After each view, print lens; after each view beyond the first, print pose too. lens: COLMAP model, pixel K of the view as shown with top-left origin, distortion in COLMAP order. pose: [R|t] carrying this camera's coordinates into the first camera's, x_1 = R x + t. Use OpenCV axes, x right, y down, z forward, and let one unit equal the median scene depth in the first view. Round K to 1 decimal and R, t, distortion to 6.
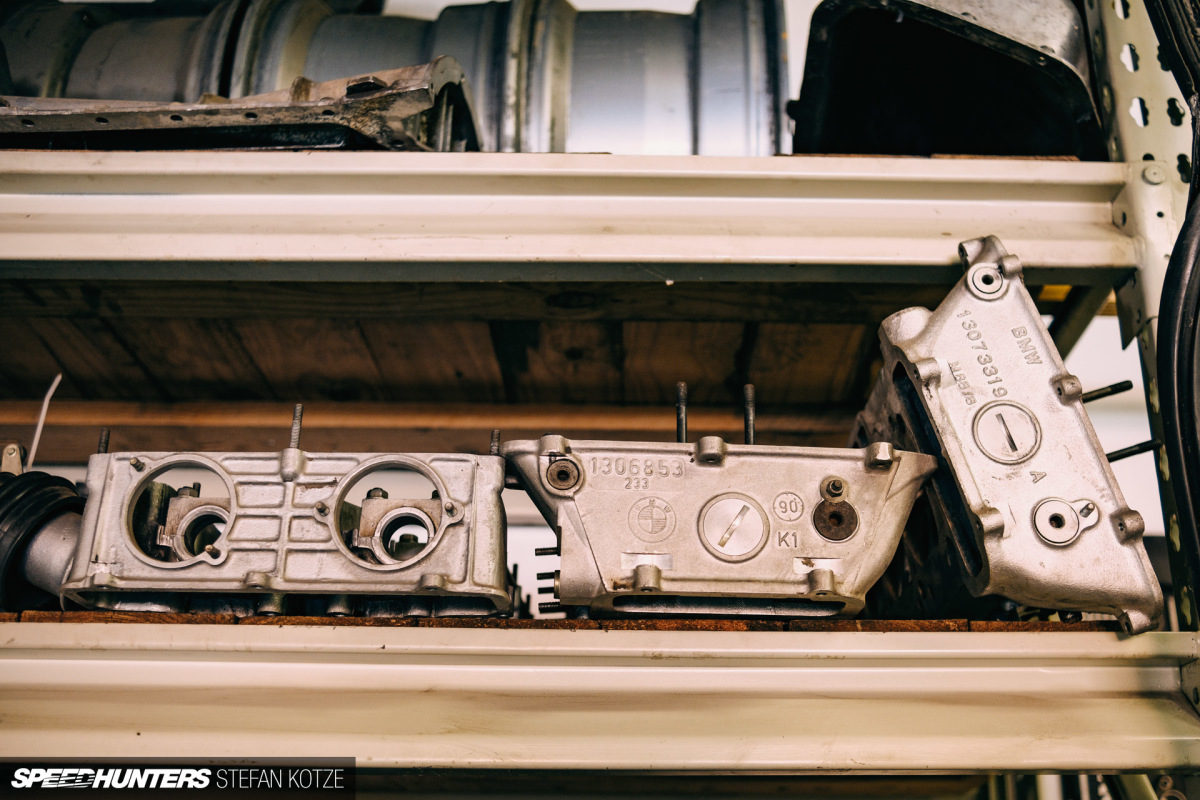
lens RADIAL K [[1262.4, 0, 601.0], [0, 1262.4, 400.7], [0, 0, 1]] dist [0.004805, 0.000000]
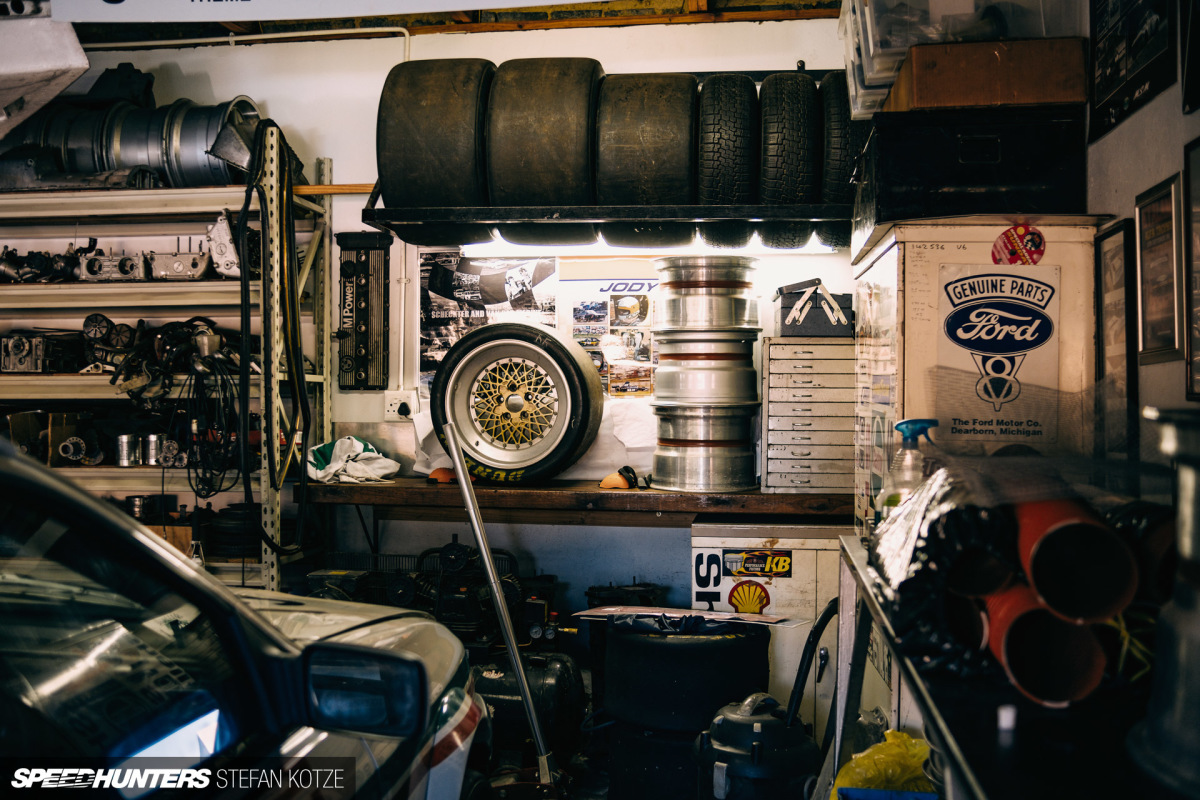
lens RADIAL K [[1262.4, 0, 599.7], [0, 1262.4, 397.0], [0, 0, 1]] dist [0.004805, 0.000000]
pose [[0.991652, -0.025471, -0.126403, 2.852354], [0.074535, 0.913157, 0.400735, -1.606613], [0.105219, -0.406811, 0.907432, -4.545225]]
